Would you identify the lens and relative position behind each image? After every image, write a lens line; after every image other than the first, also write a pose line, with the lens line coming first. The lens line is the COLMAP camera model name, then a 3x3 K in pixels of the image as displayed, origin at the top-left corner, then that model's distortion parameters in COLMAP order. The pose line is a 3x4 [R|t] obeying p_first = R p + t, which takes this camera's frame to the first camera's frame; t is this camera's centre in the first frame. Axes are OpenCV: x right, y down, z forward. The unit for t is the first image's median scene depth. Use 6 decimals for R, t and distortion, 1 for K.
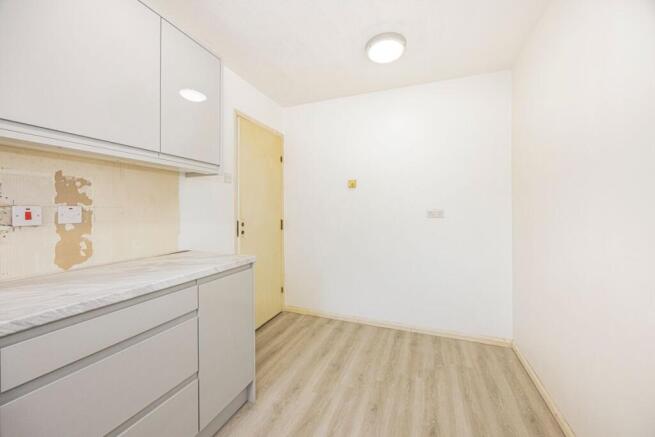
lens RADIAL K [[254.4, 0, 327.3], [0, 254.4, 212.2], [0, 0, 1]] dist [-0.000911, -0.000089]
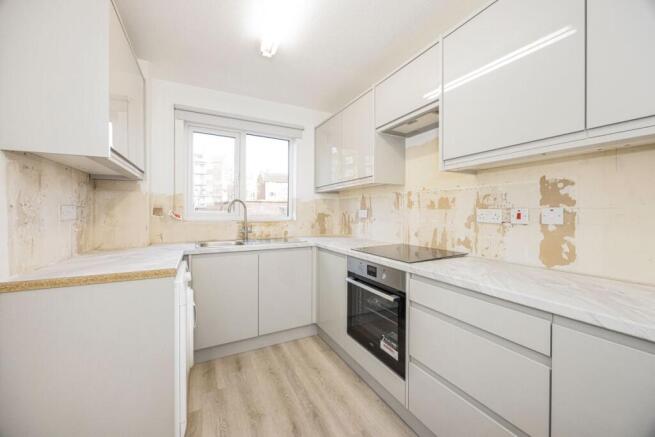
lens RADIAL K [[254.4, 0, 328.6], [0, 254.4, 217.1], [0, 0, 1]] dist [-0.000911, -0.000089]
pose [[-0.639781, 0.009778, -0.768495, 0.369354], [-0.010721, 0.999708, 0.021646, 0.002221], [0.768483, 0.022087, -0.639489, 0.937254]]
